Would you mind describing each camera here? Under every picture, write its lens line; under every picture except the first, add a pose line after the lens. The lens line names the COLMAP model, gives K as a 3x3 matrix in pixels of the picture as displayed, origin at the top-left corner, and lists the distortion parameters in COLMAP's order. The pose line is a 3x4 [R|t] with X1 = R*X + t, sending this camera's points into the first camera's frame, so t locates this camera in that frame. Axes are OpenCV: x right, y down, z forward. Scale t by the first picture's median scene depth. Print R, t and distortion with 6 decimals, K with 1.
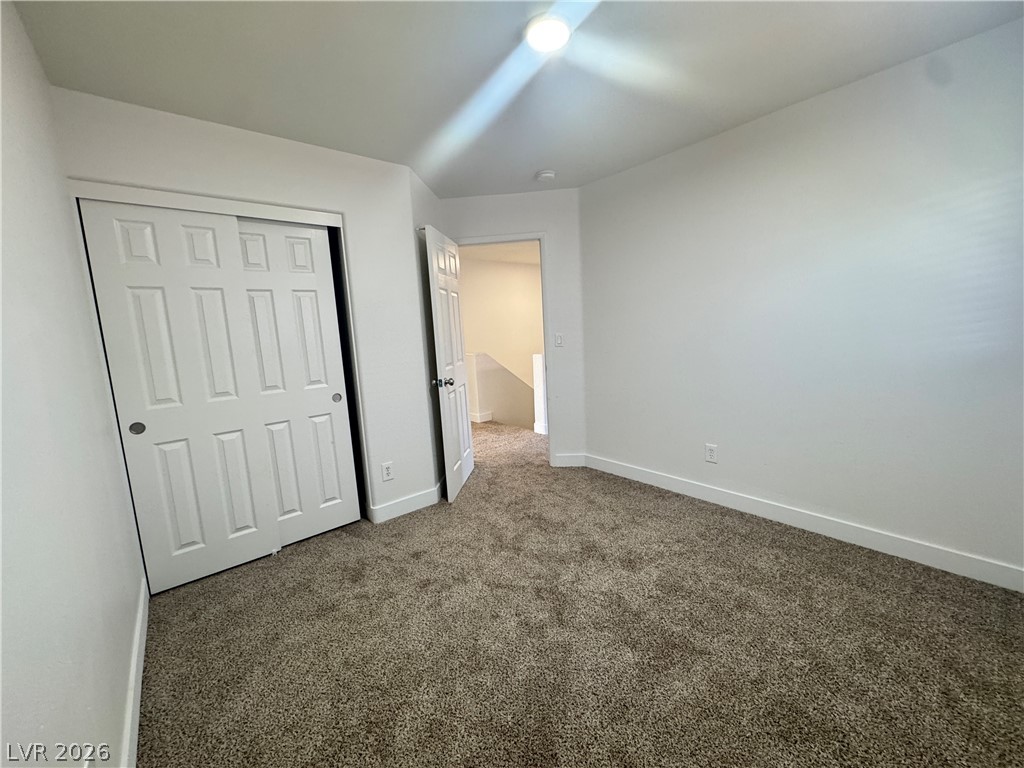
lens RADIAL K [[407.4, 0, 512.0], [0, 407.4, 384.0], [0, 0, 1]] dist [-0.001112, 0.000115]
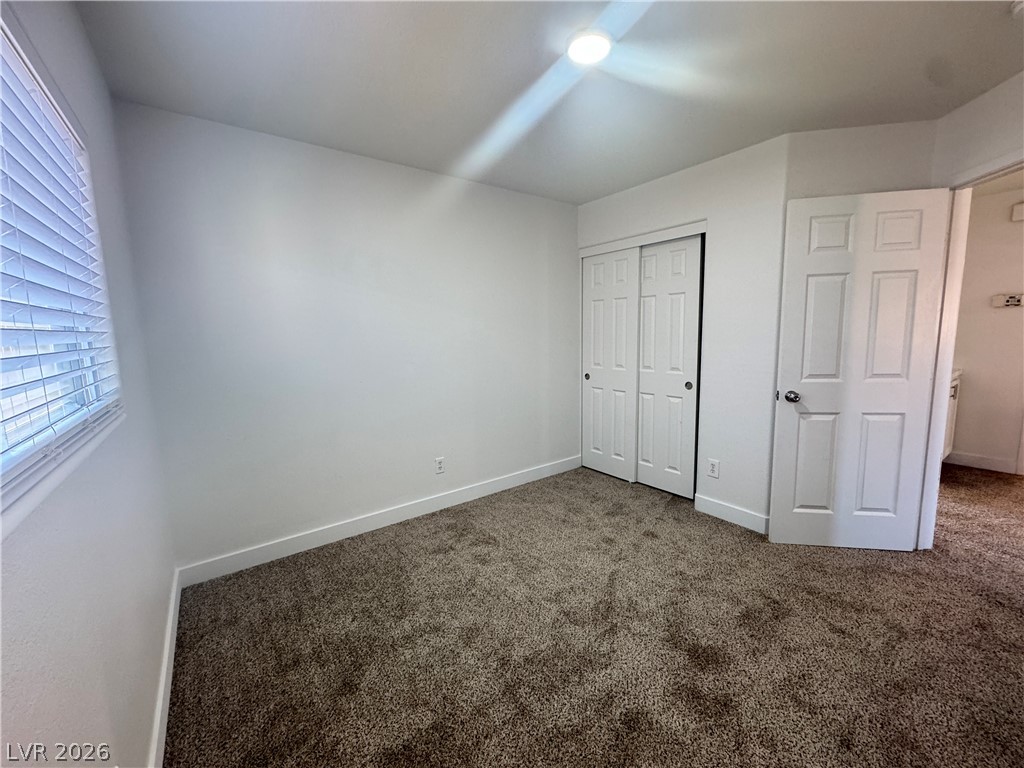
lens RADIAL K [[407.4, 0, 512.0], [0, 407.4, 384.0], [0, 0, 1]] dist [-0.001112, 0.000115]
pose [[-0.054843, 0.182471, -0.981681, 0.779268], [-0.112076, 0.975822, 0.187643, -0.141322], [0.992185, 0.120313, -0.033067, 0.596507]]
